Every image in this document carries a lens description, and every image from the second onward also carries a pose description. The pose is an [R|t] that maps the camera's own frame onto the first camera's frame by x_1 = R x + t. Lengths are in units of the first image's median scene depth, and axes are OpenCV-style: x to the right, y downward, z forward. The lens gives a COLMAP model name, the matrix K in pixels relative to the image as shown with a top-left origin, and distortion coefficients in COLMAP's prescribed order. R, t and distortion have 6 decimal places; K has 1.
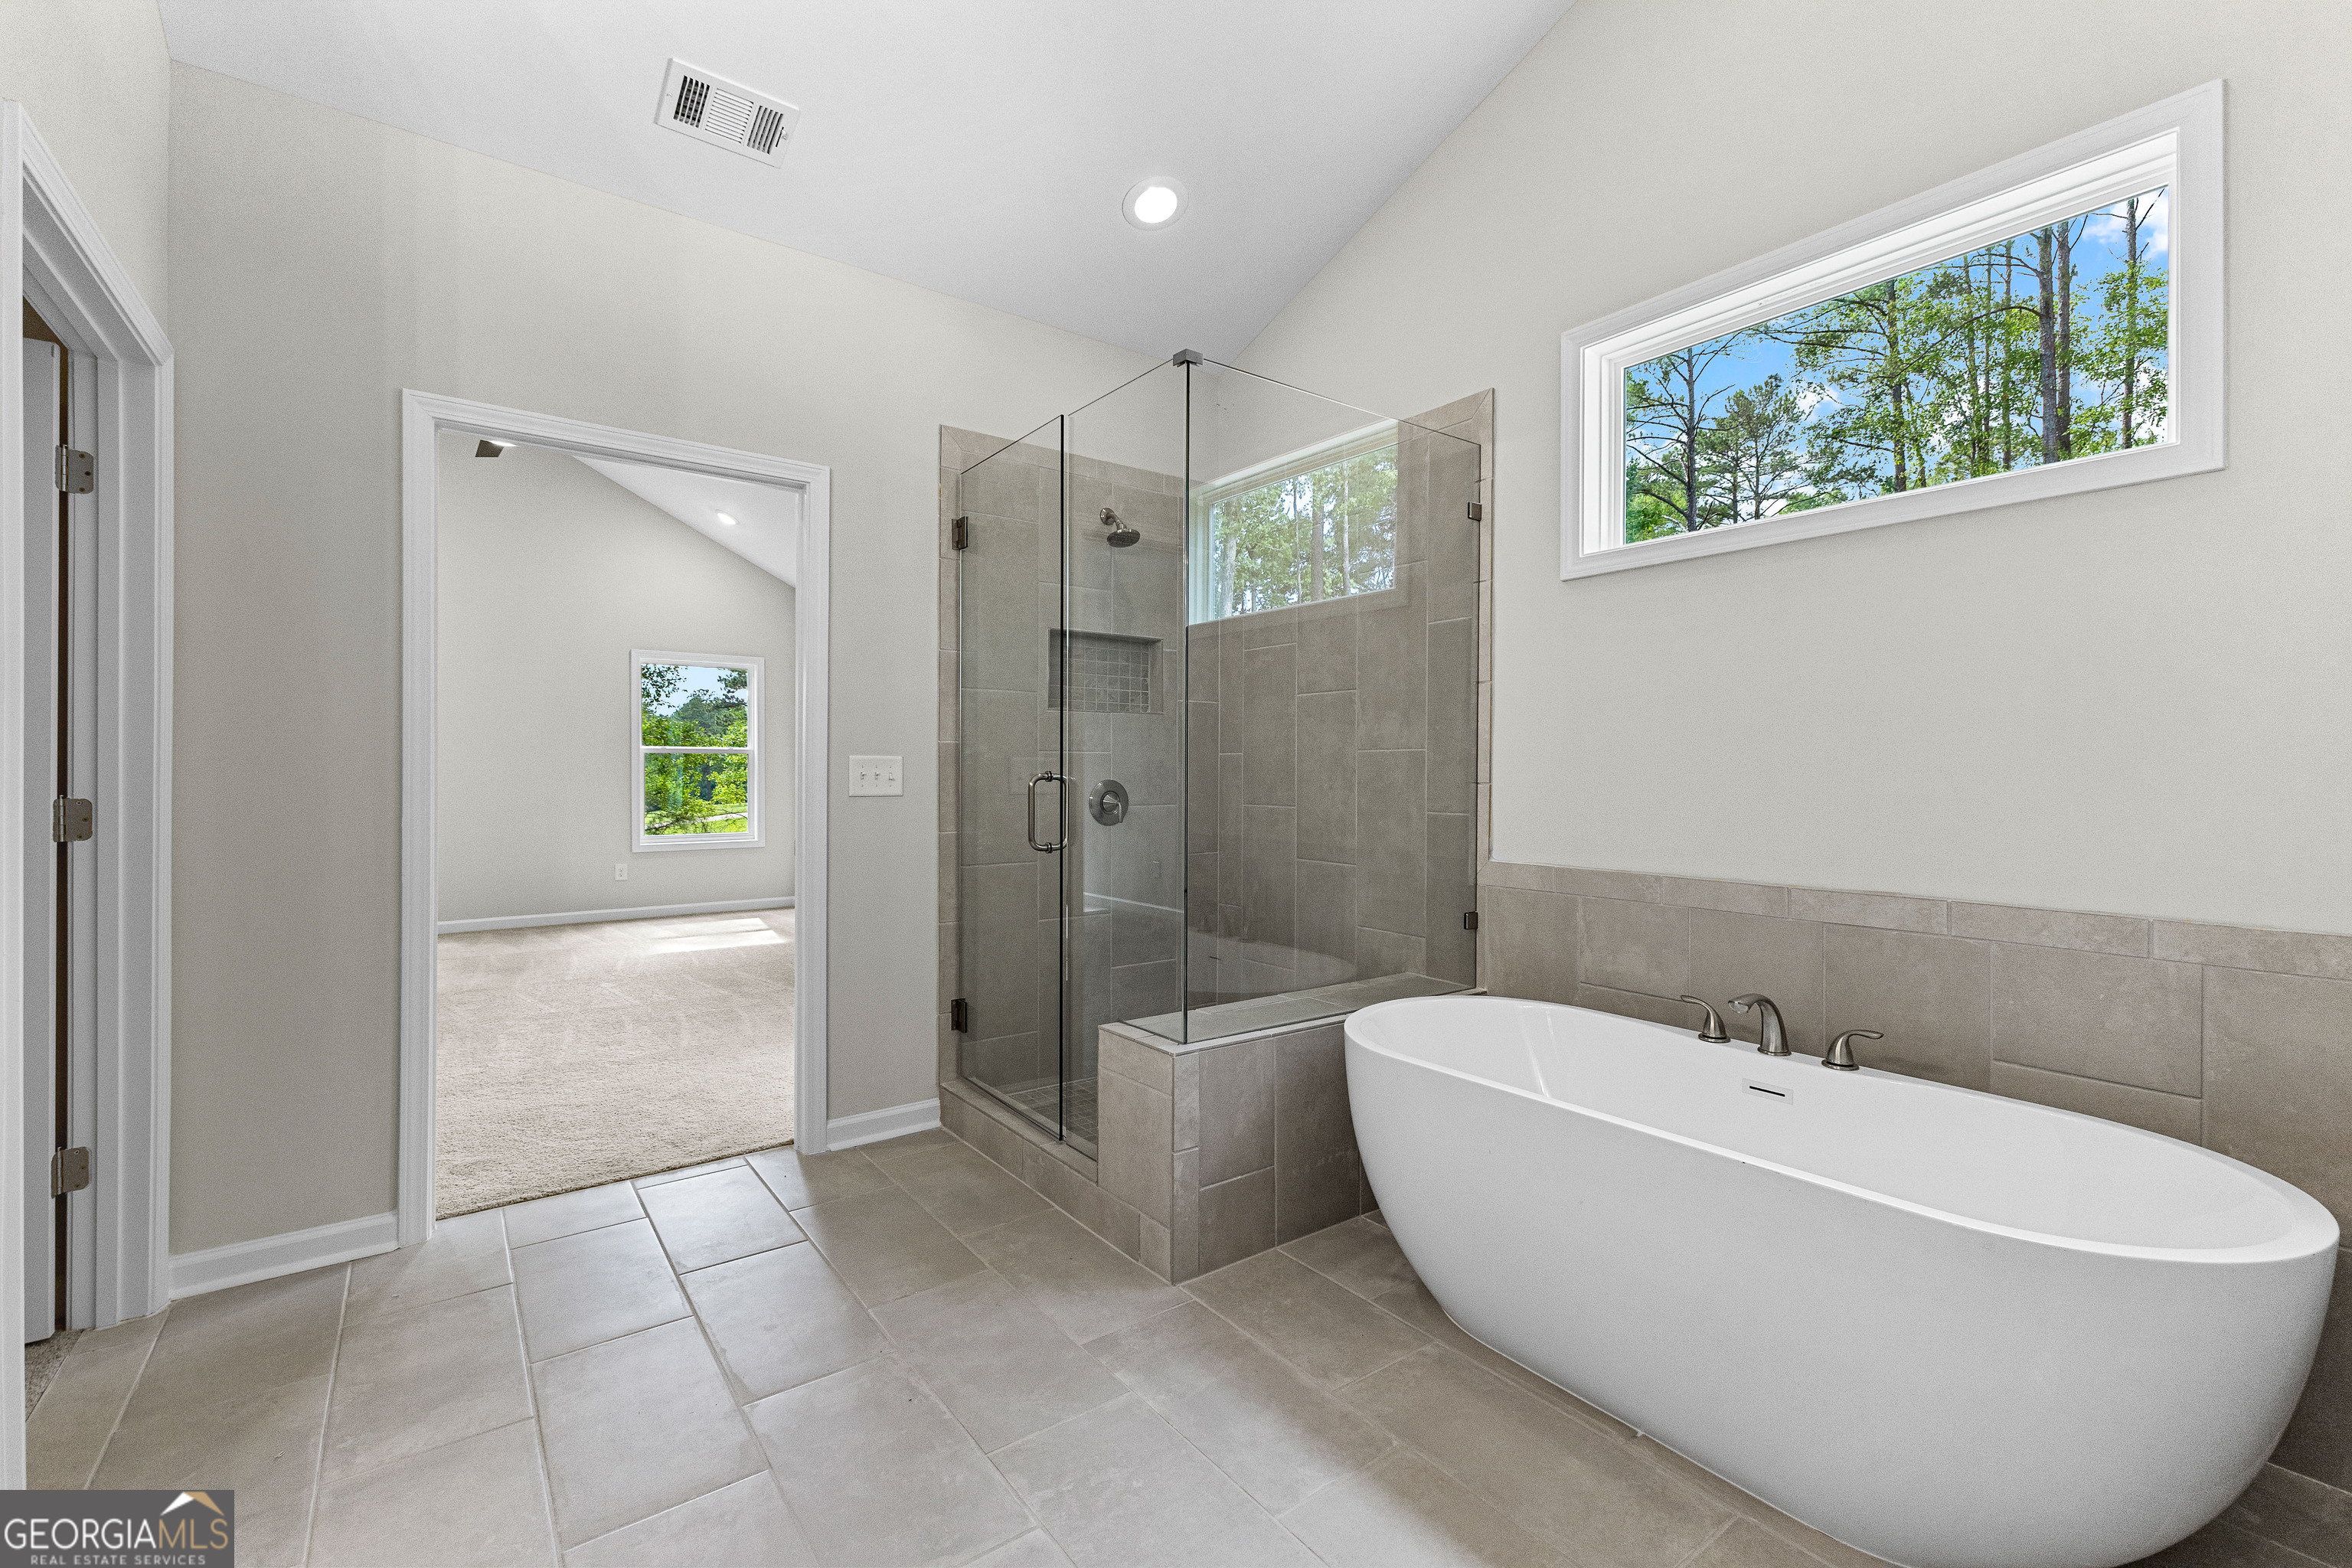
lens RADIAL K [[1006.5, 0, 1180.1], [0, 1006.5, 773.8], [0, 0, 1]] dist [0.000239, 0.000124]
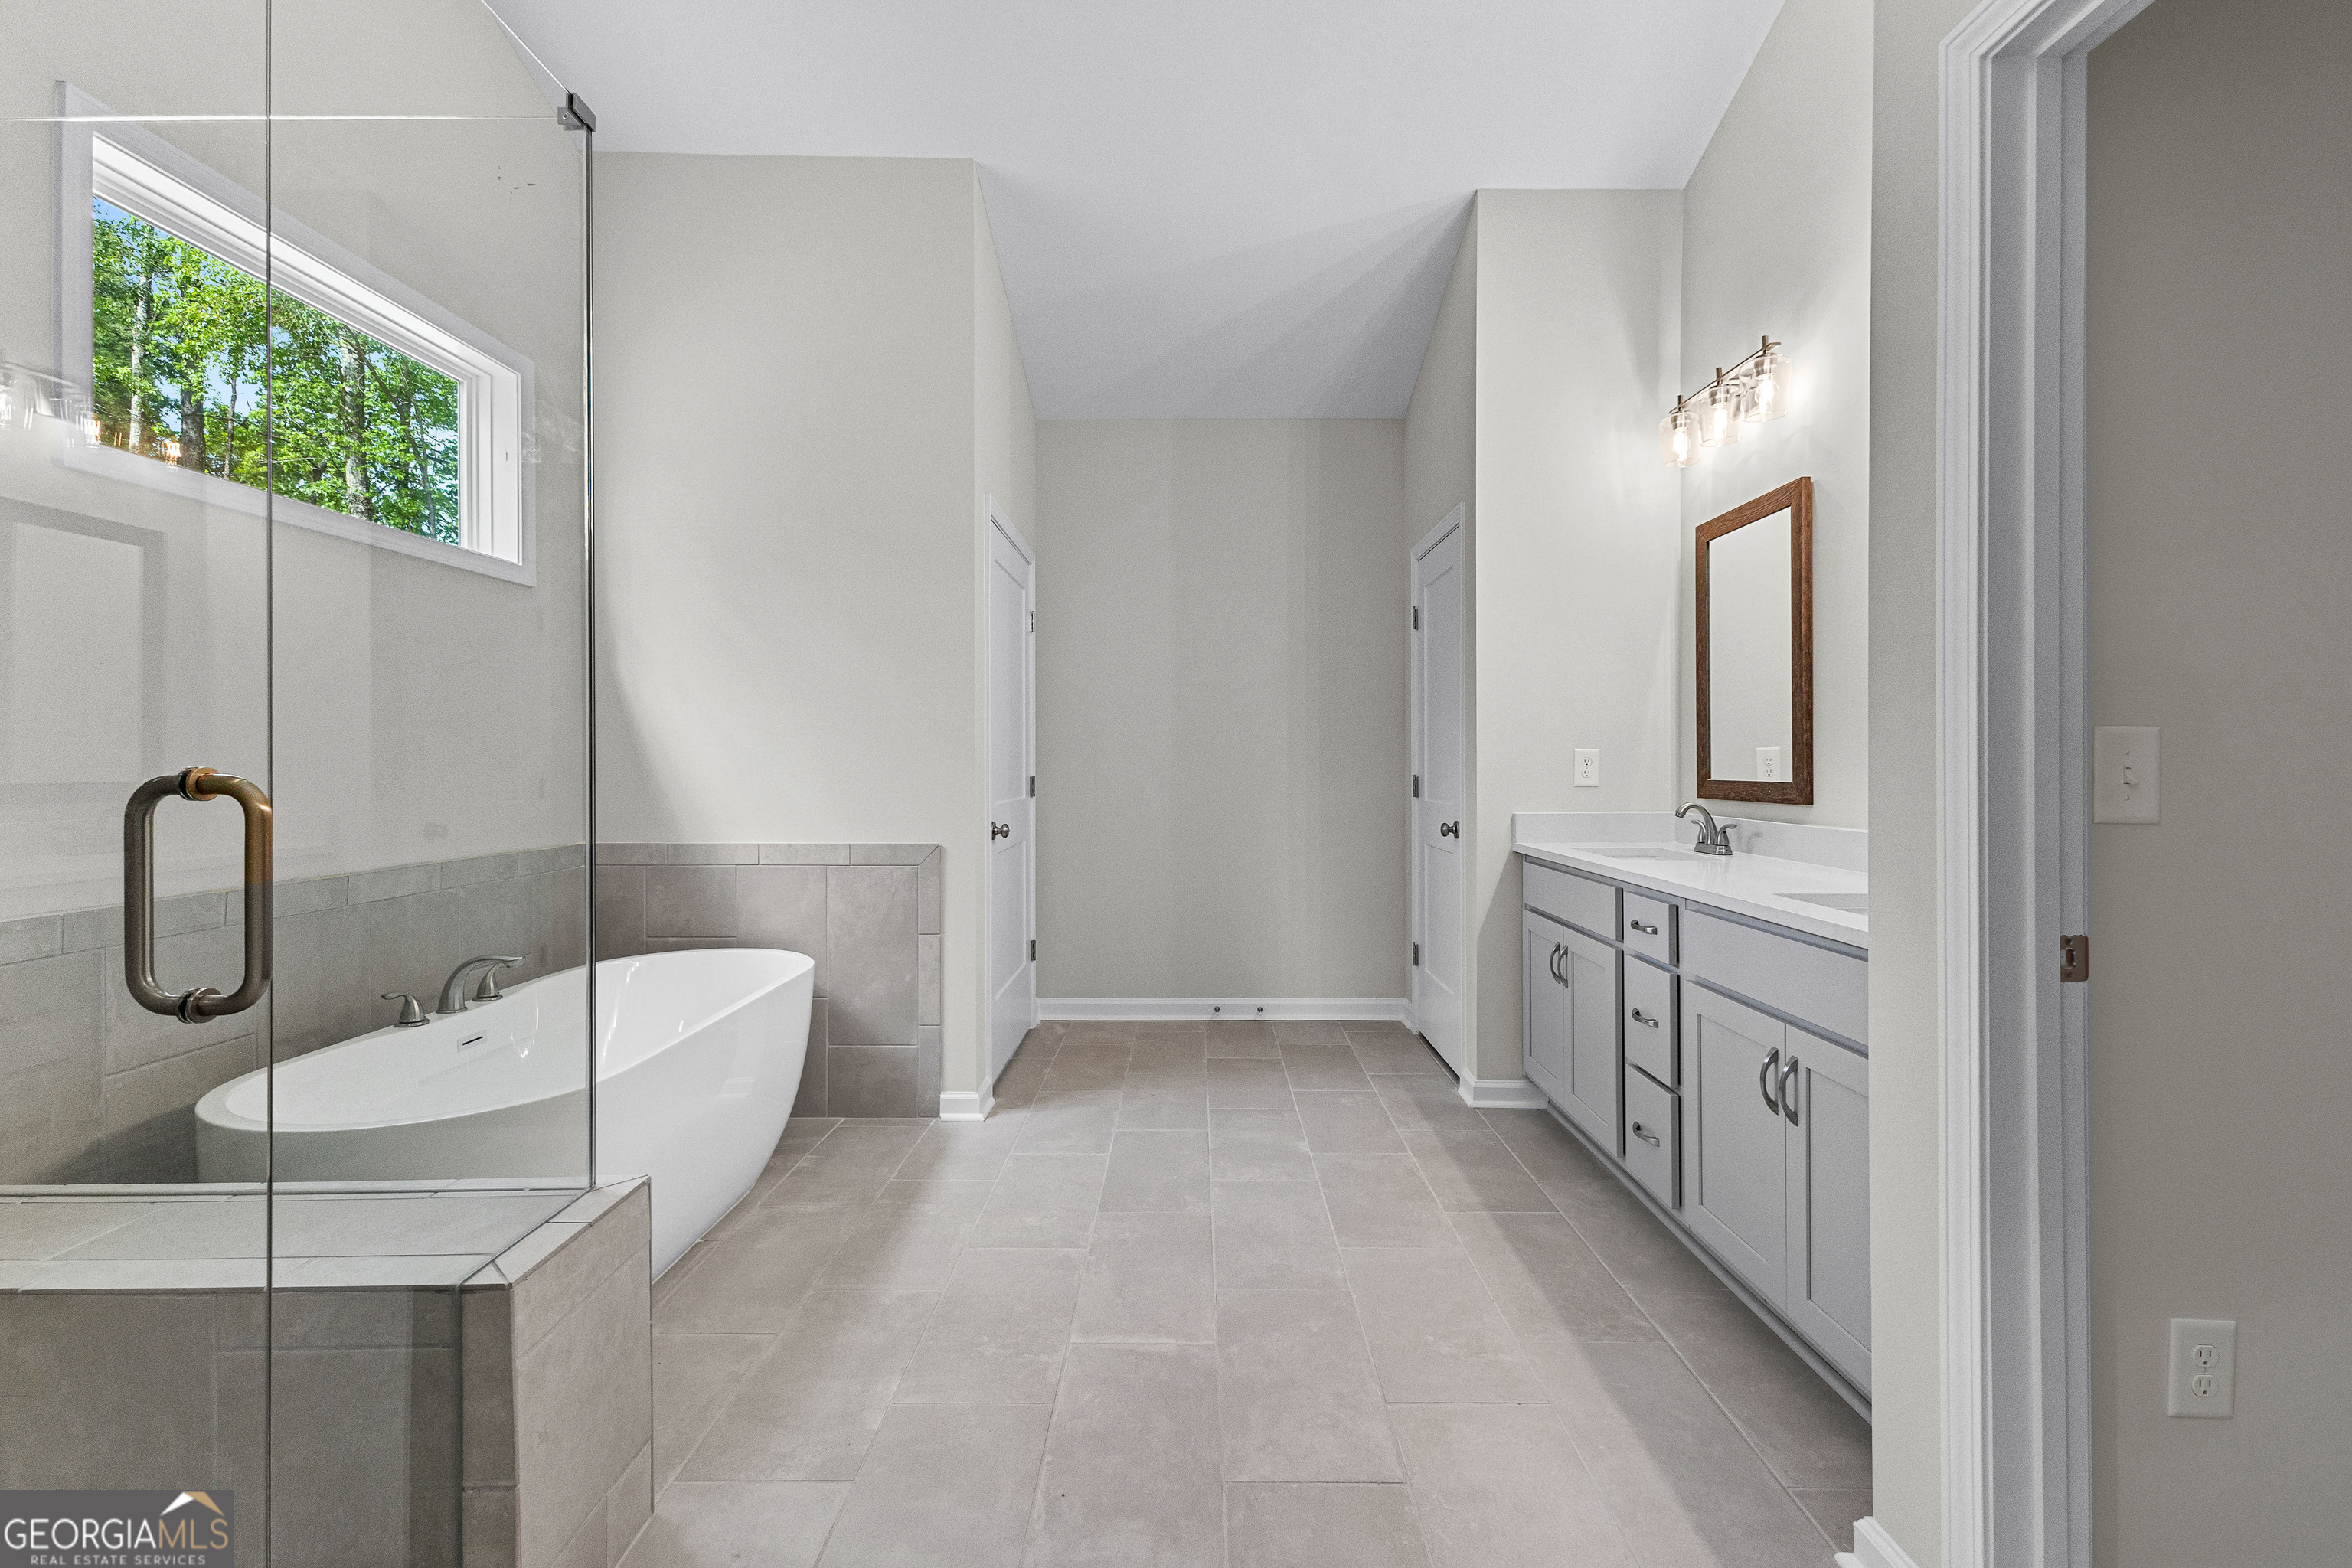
lens RADIAL K [[1012.9, 0, 1183.1], [0, 1012.9, 768.5], [0, 0, 1]] dist [0.012625, -0.007595]
pose [[-0.794891, -0.004375, 0.606737, -0.589608], [0.003069, 0.999932, 0.011231, -0.004797], [-0.606745, 0.010789, -0.794824, 1.094365]]
